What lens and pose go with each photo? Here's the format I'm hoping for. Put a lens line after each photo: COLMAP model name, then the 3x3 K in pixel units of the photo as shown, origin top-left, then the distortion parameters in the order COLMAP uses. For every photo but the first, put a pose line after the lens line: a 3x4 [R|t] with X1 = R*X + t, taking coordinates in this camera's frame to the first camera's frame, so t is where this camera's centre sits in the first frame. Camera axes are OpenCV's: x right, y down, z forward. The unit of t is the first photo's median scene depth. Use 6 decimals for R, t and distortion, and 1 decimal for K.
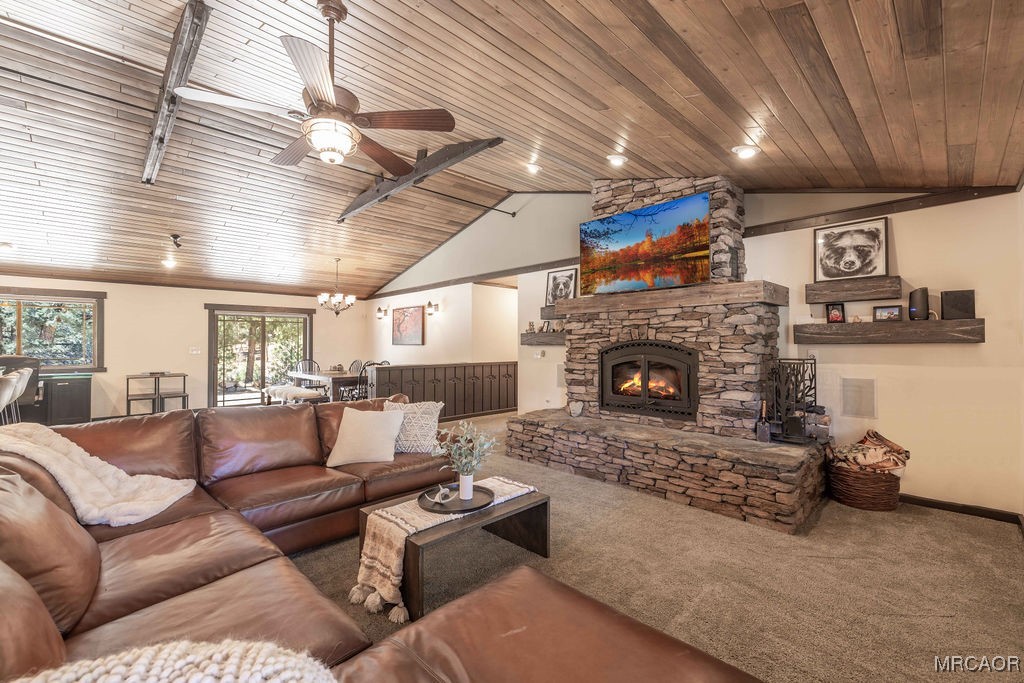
lens RADIAL K [[433.8, 0, 512.2], [0, 433.8, 339.4], [0, 0, 1]] dist [0.001403, -0.000135]
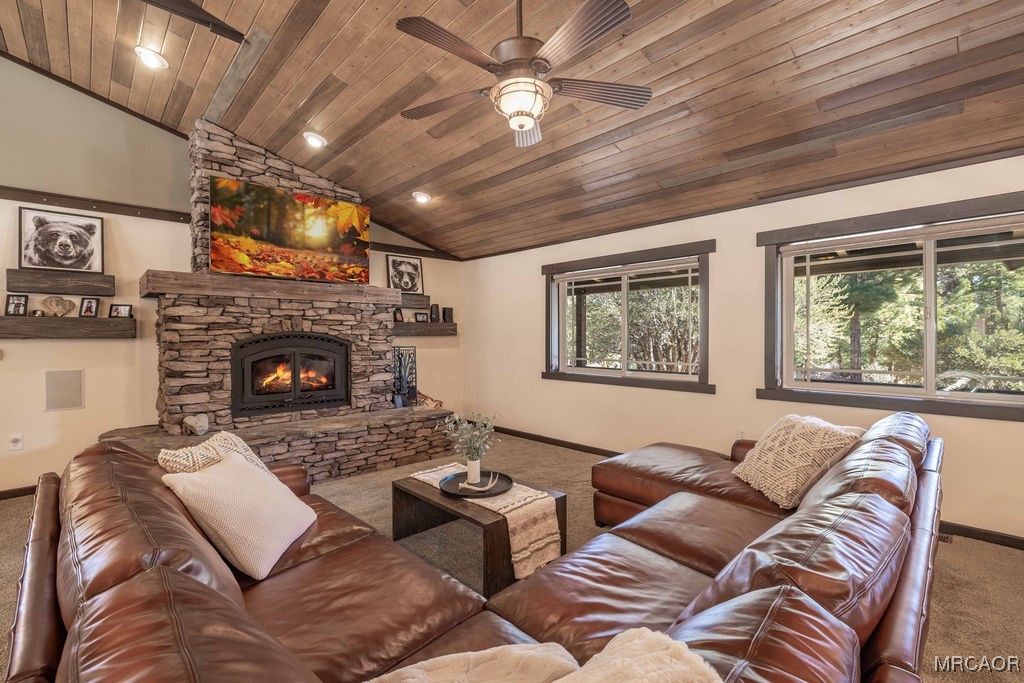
lens RADIAL K [[454.8, 0, 514.3], [0, 454.8, 339.6], [0, 0, 1]] dist [0.000435, 0.000000]
pose [[0.010754, -0.006313, 0.999922, -0.744799], [-0.007305, 0.999953, 0.006392, 0.008944], [-0.999915, -0.007373, 0.010708, 0.554657]]
